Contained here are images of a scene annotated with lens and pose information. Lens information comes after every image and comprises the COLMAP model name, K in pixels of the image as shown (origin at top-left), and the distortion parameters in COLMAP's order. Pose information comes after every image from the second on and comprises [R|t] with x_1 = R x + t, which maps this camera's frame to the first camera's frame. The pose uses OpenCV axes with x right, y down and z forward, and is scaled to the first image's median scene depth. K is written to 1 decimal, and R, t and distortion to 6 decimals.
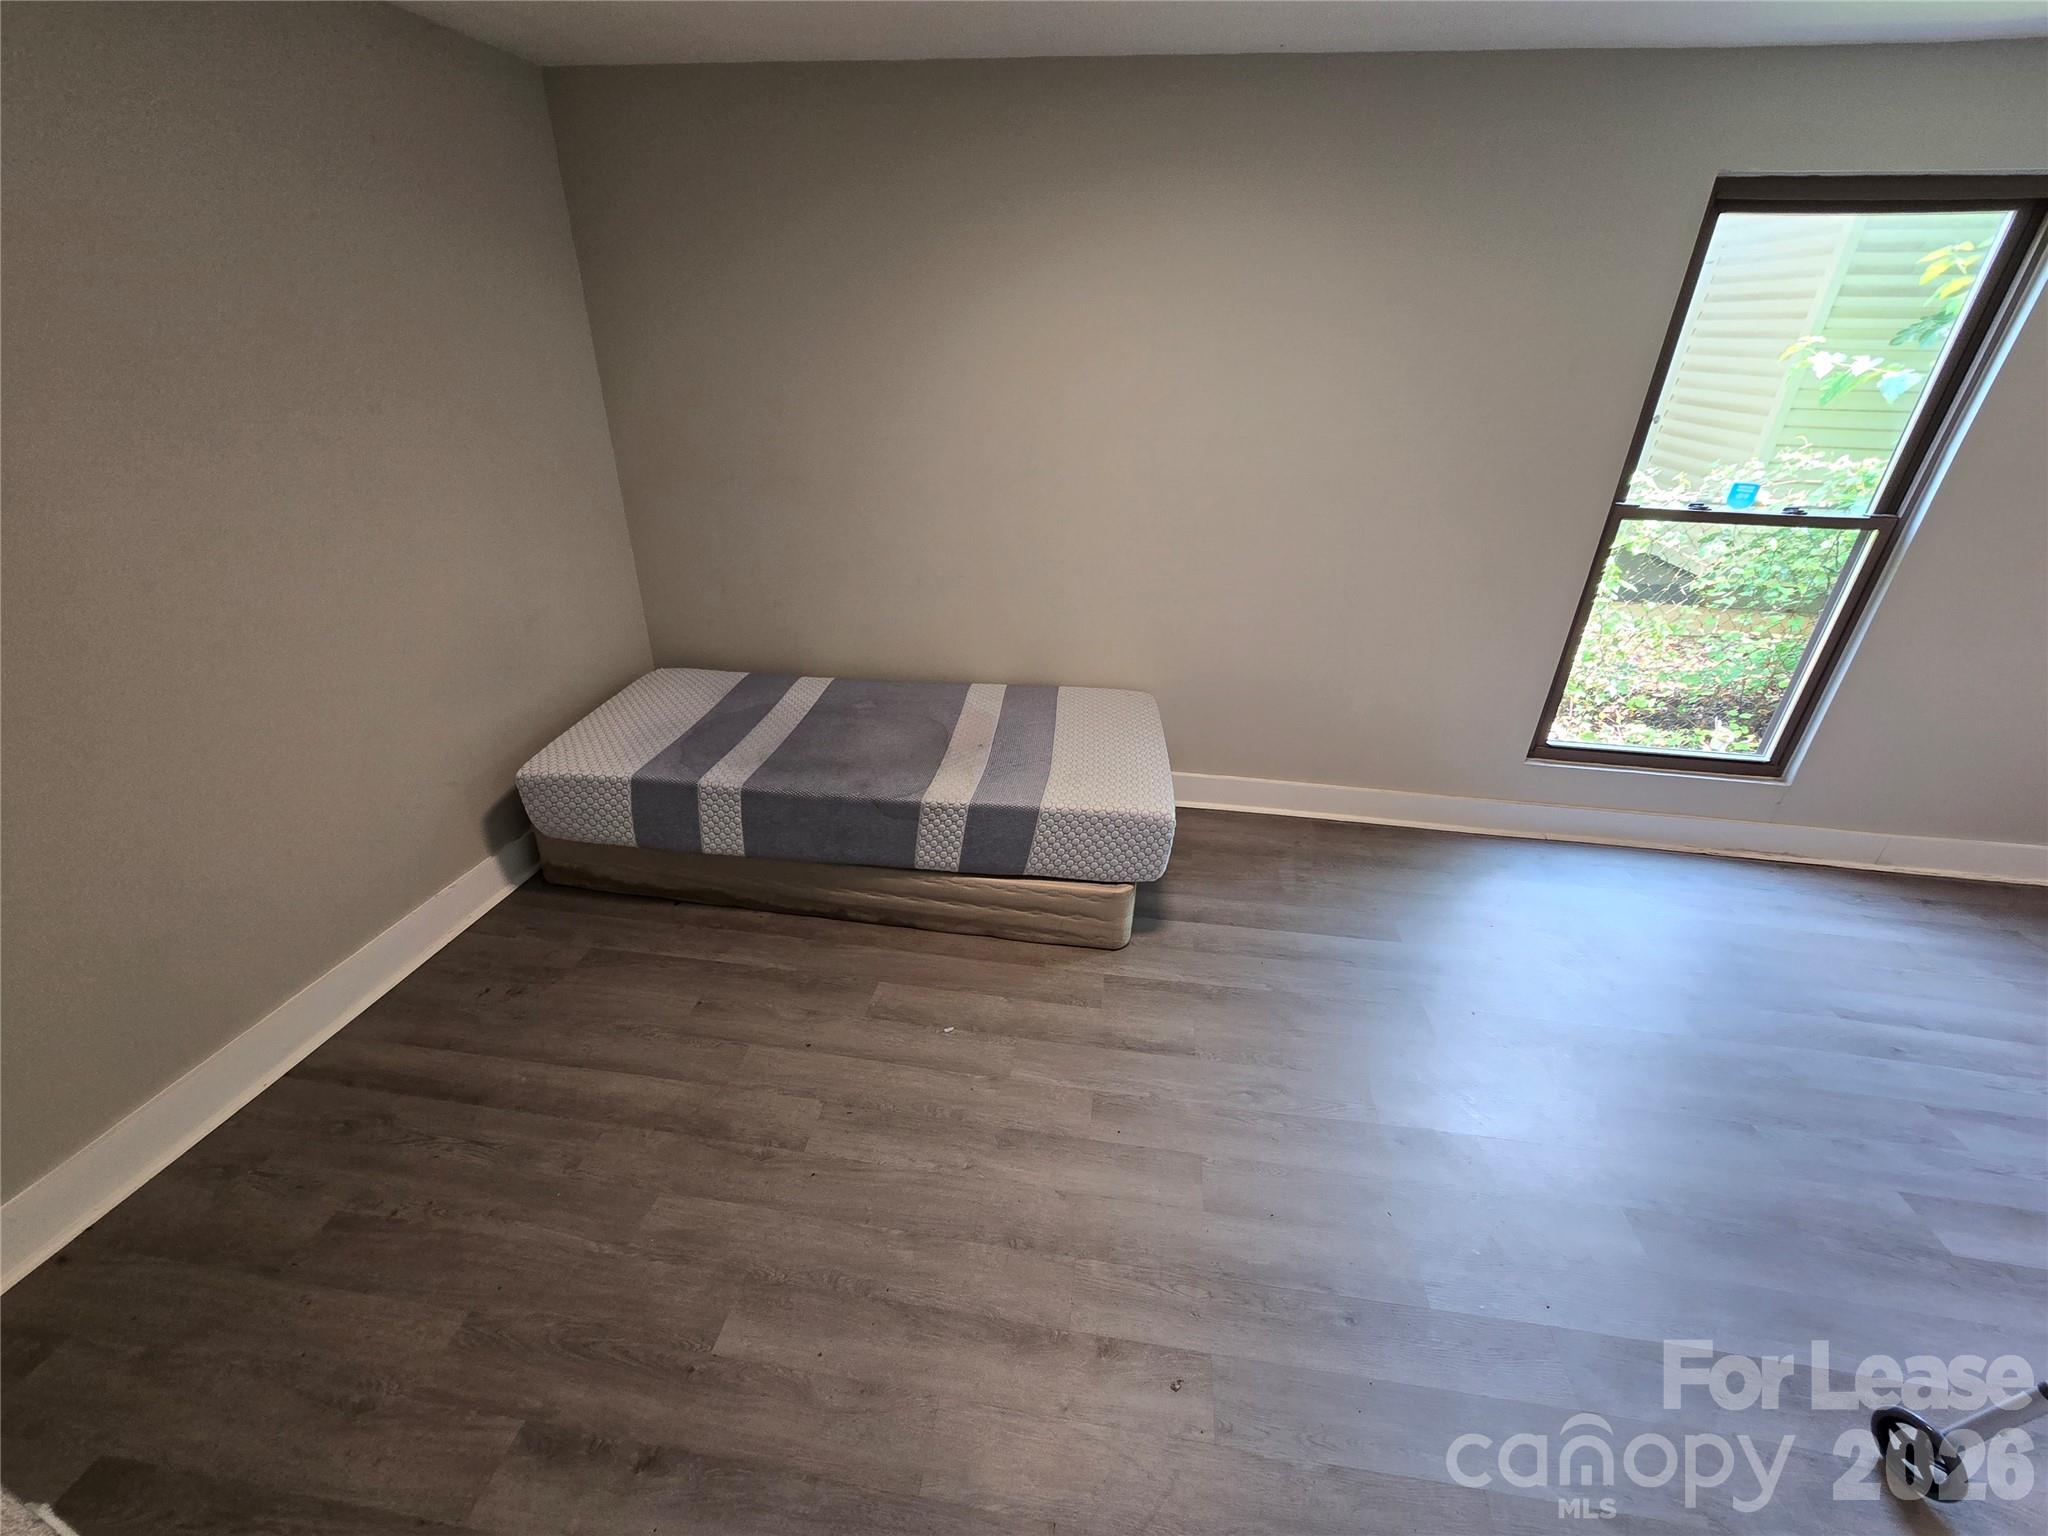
lens RADIAL K [[845.5, 0, 1024.0], [0, 845.5, 768.0], [0, 0, 1]] dist [-0.002090, 0.000015]
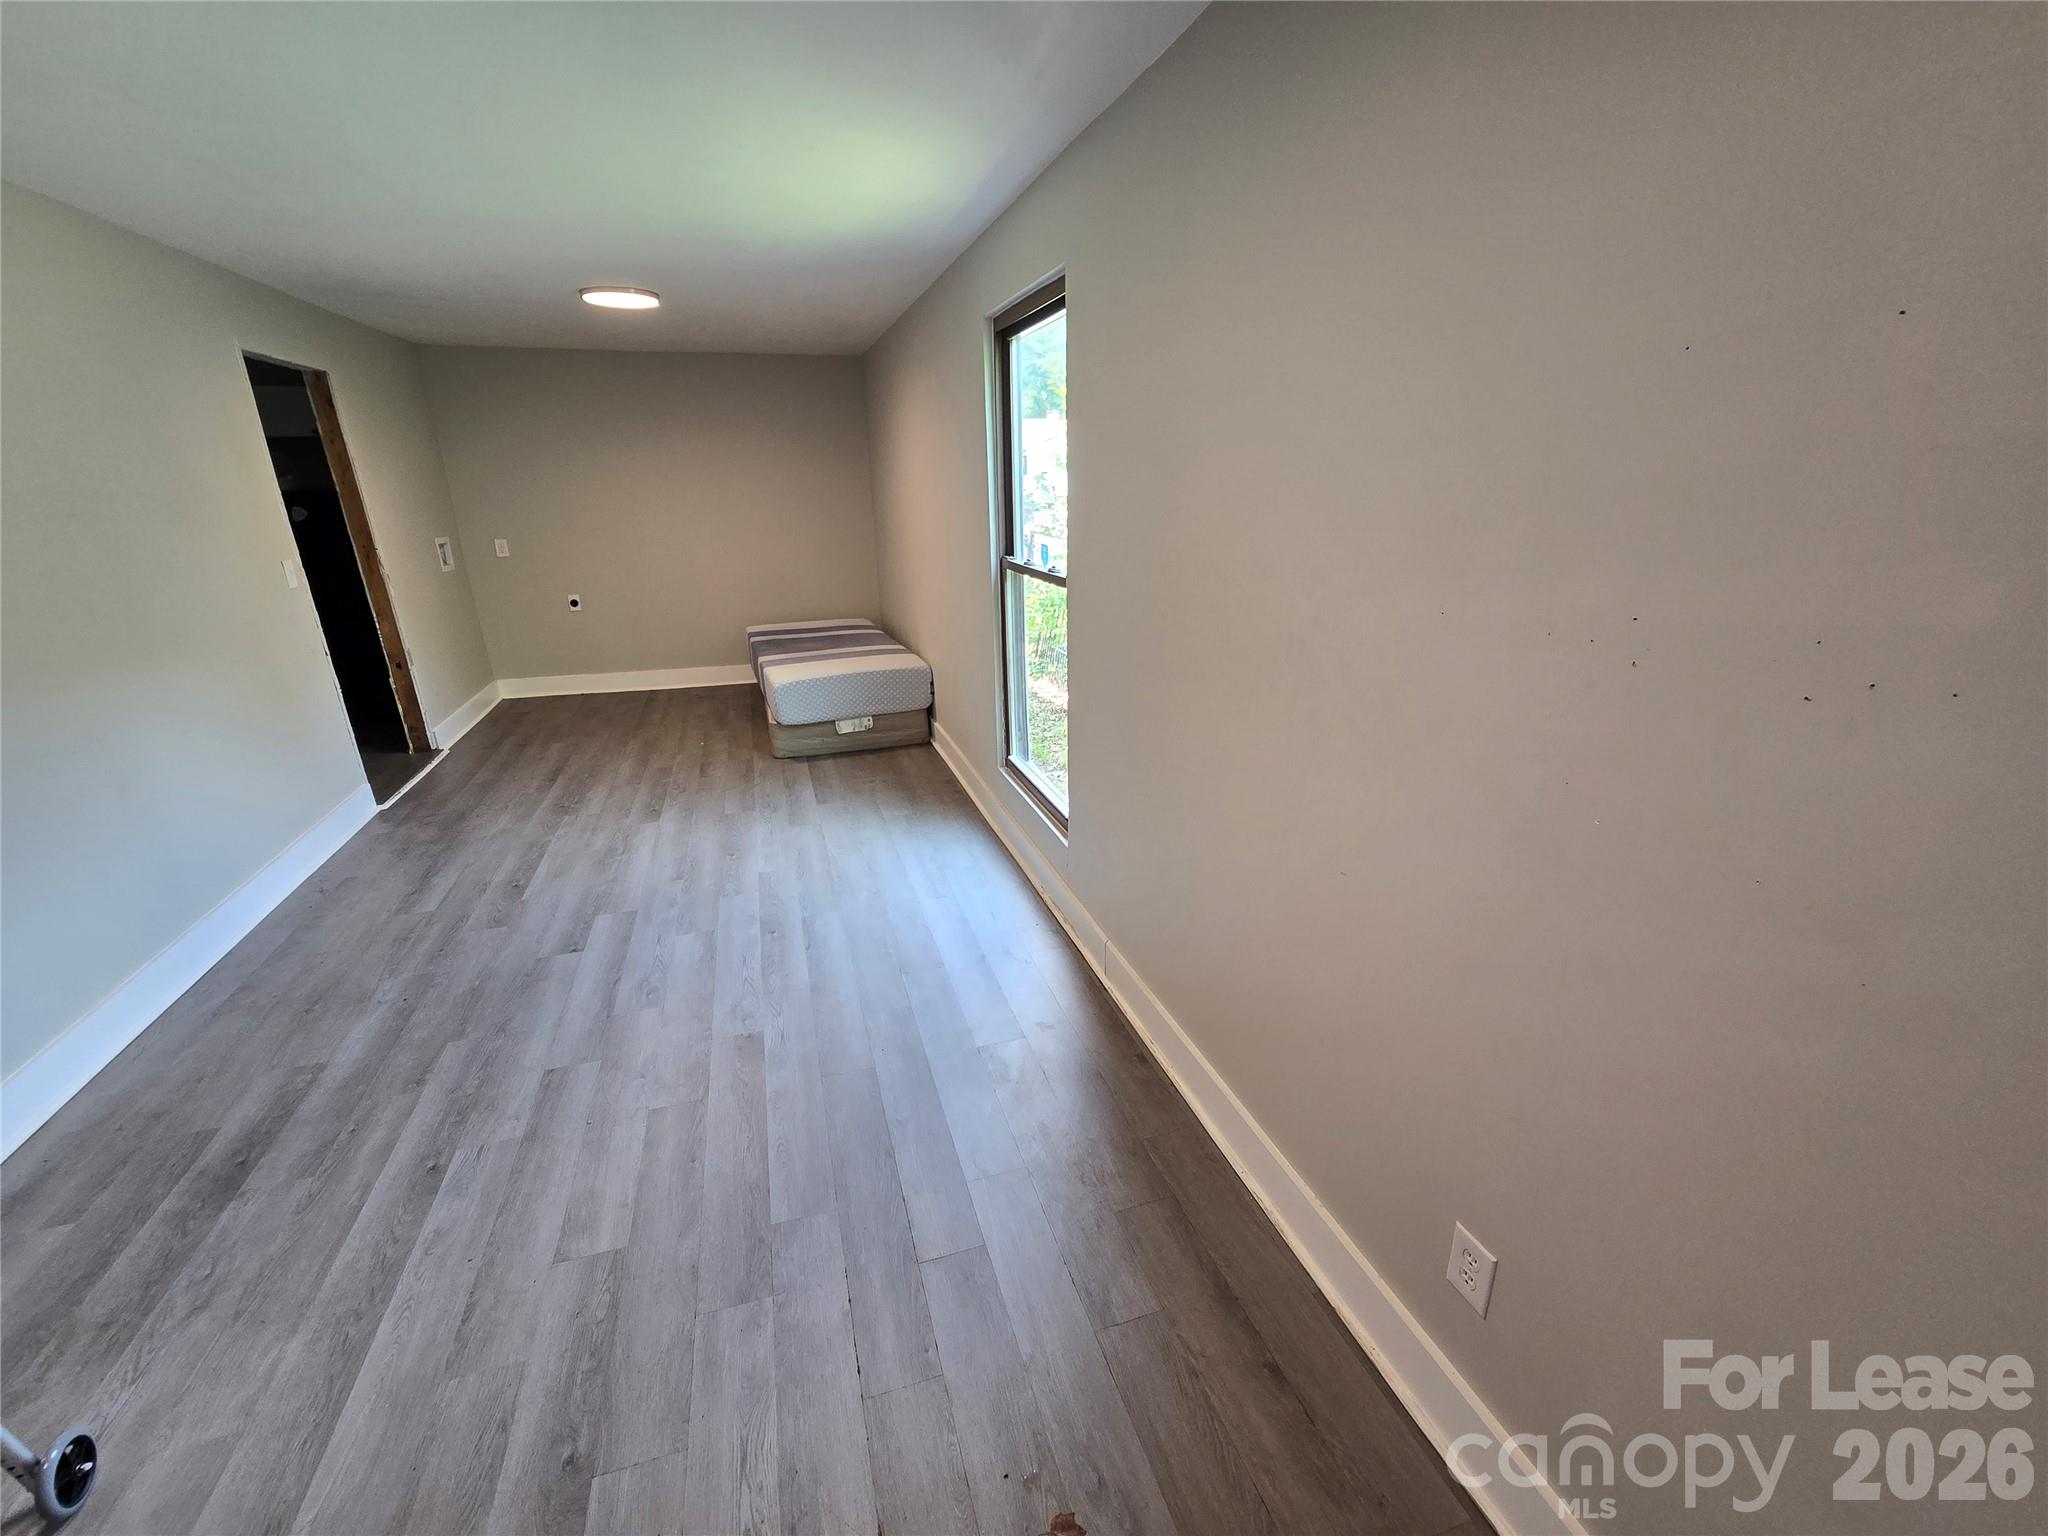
lens RADIAL K [[845.5, 0, 1024.0], [0, 845.5, 768.0], [0, 0, 1]] dist [-0.002090, 0.000015]
pose [[0.436149, 0.272082, -0.857756, 2.340847], [-0.388480, 0.916726, 0.093254, -0.191063], [0.811700, 0.292548, 0.505528, 0.576183]]
